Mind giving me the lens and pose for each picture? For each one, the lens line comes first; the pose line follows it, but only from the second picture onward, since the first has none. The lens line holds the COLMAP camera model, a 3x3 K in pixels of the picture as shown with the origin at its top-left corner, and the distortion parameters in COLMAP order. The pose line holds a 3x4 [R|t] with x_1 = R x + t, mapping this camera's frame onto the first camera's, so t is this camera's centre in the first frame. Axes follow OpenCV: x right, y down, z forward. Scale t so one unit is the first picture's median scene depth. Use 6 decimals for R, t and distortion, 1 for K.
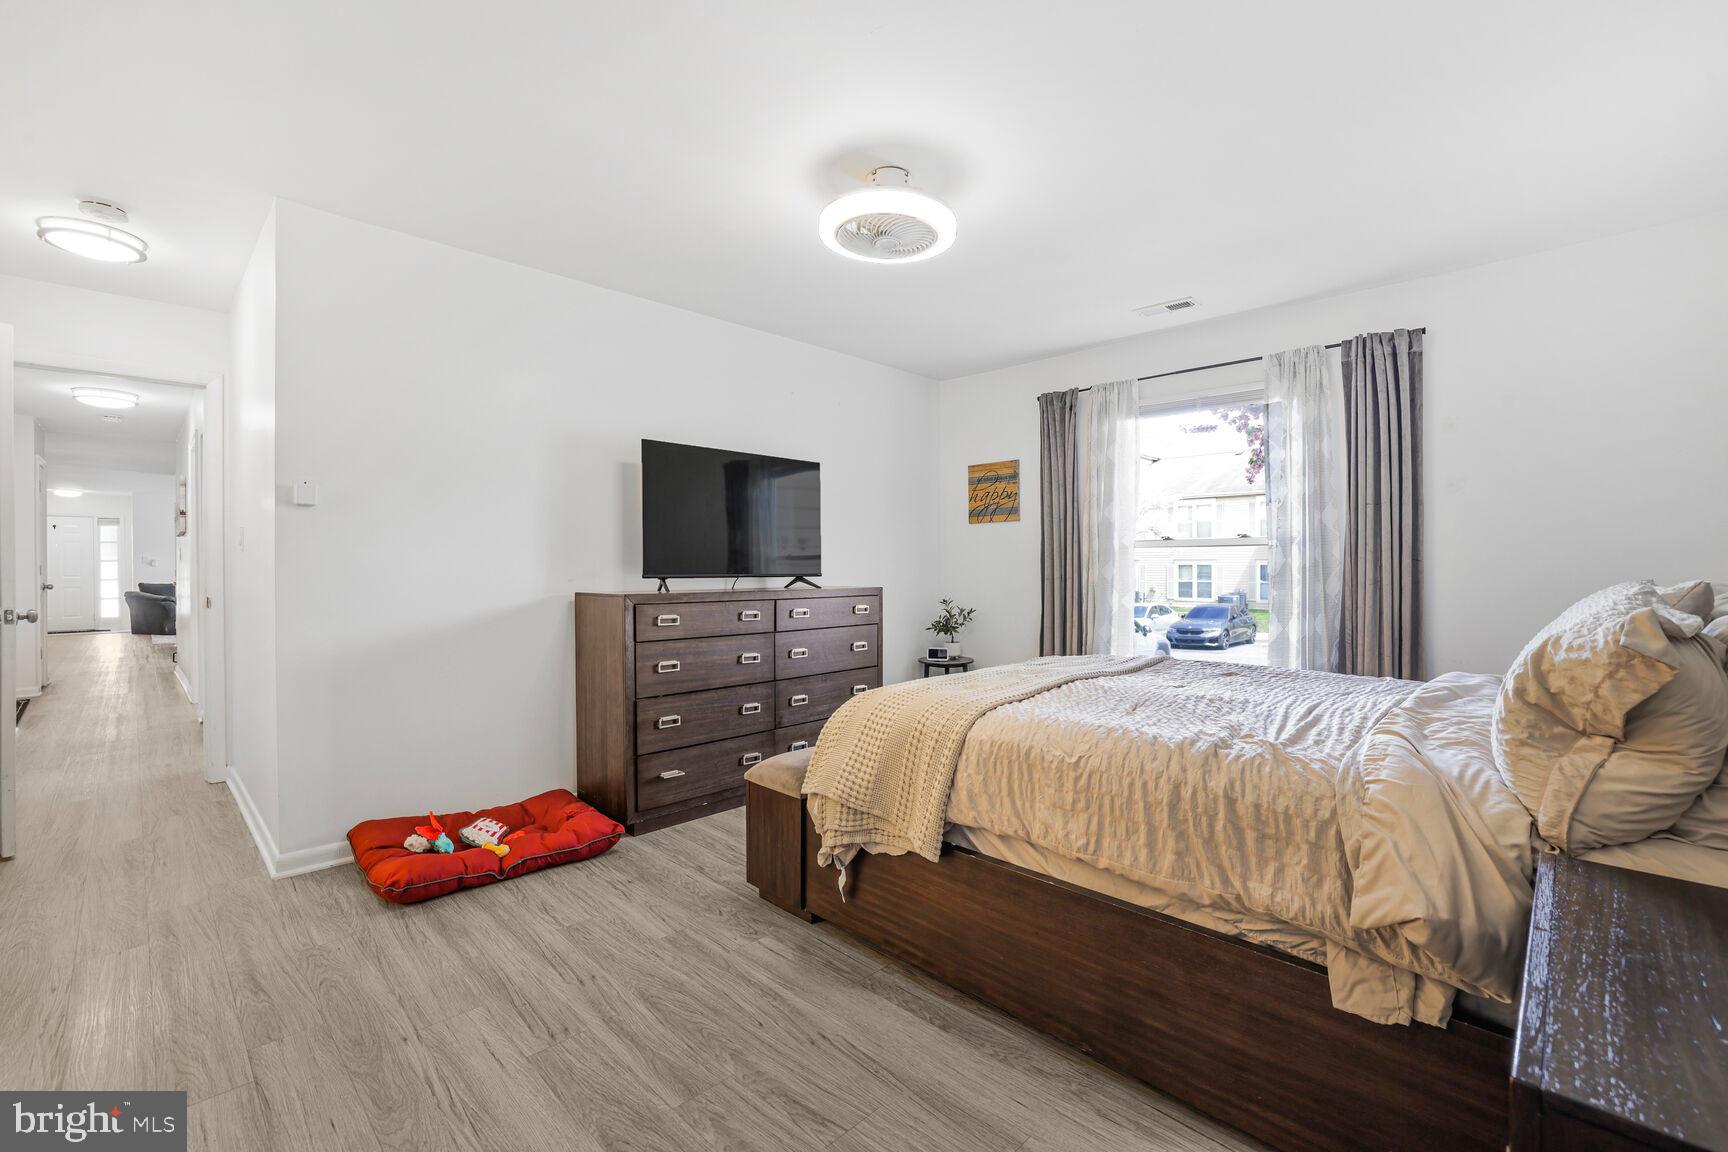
lens RADIAL K [[735.7, 0, 867.5], [0, 735.7, 573.5], [0, 0, 1]] dist [-0.045705, 0.014305]
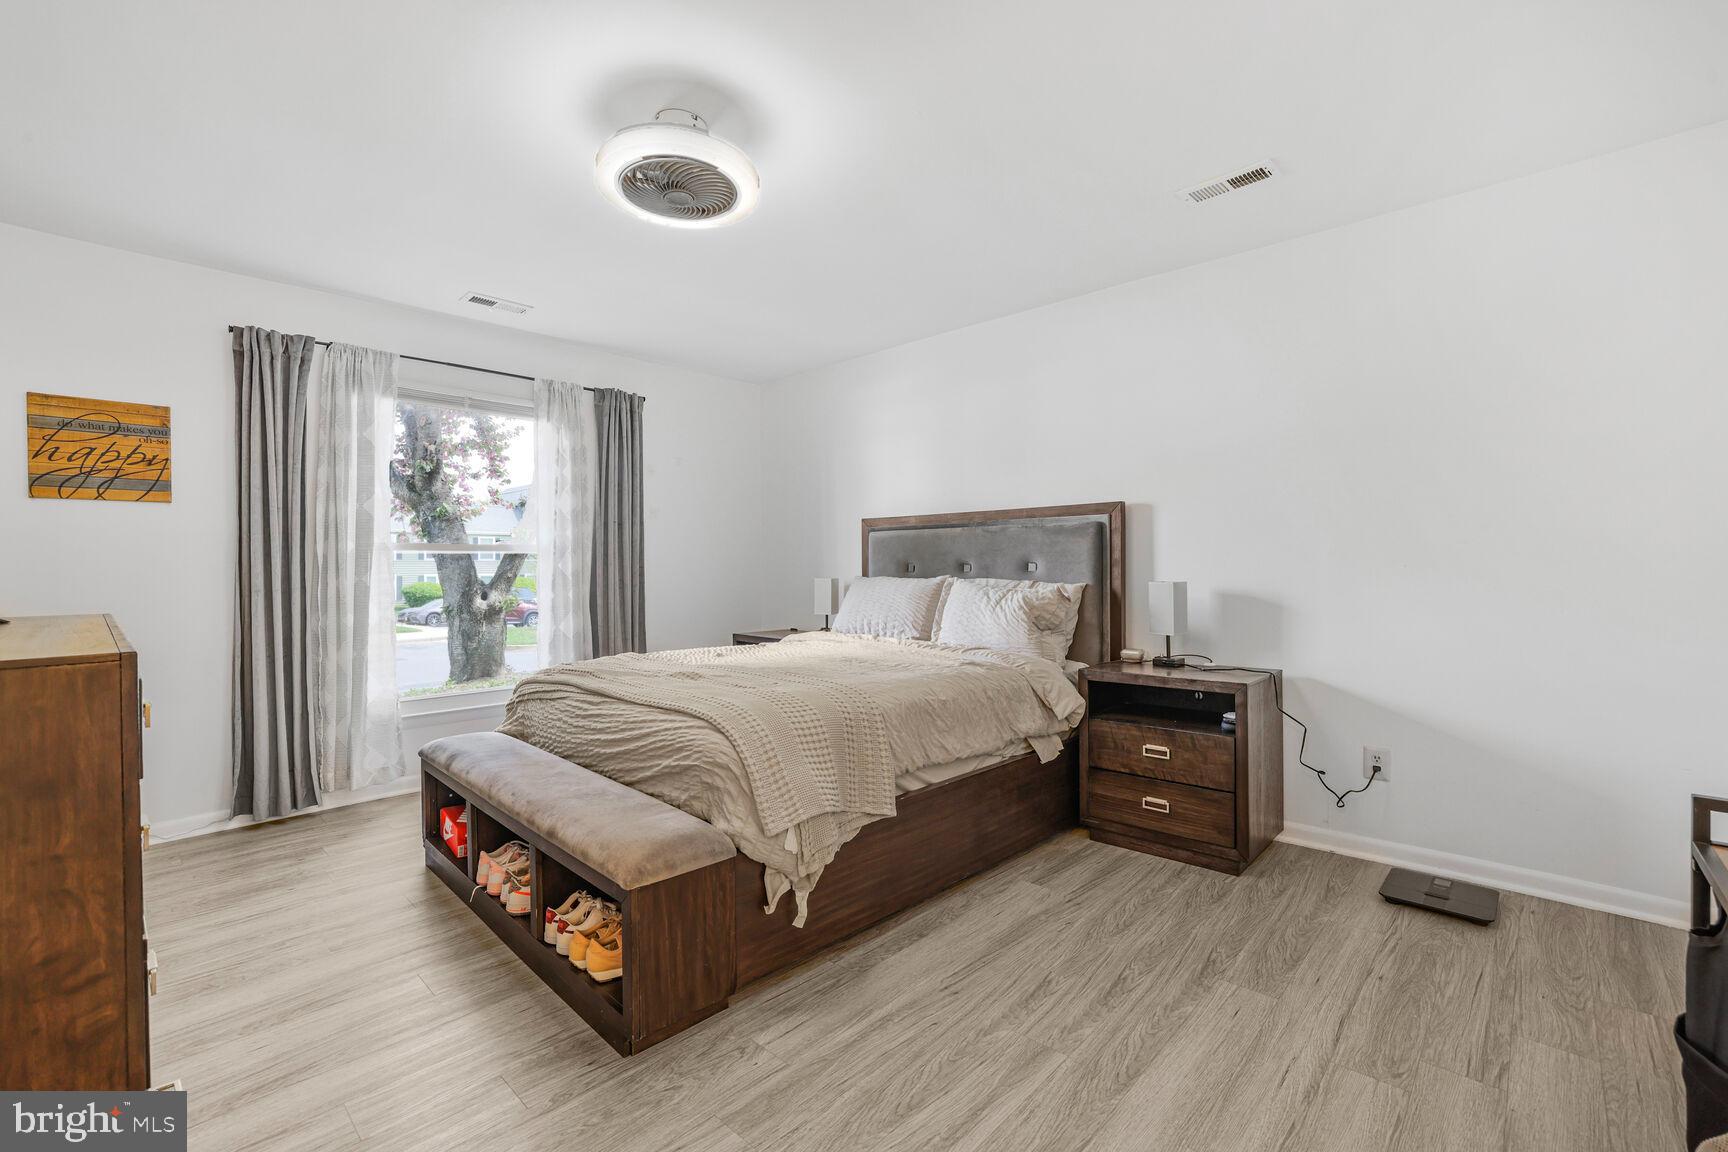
lens RADIAL K [[735.7, 0, 867.5], [0, 735.7, 573.5], [0, 0, 1]] dist [-0.045705, 0.014305]
pose [[-0.010290, -0.002769, 0.999943, -0.555861], [0.016442, 0.999861, 0.002938, -0.003058], [-0.999812, 0.016471, -0.010243, 0.528472]]
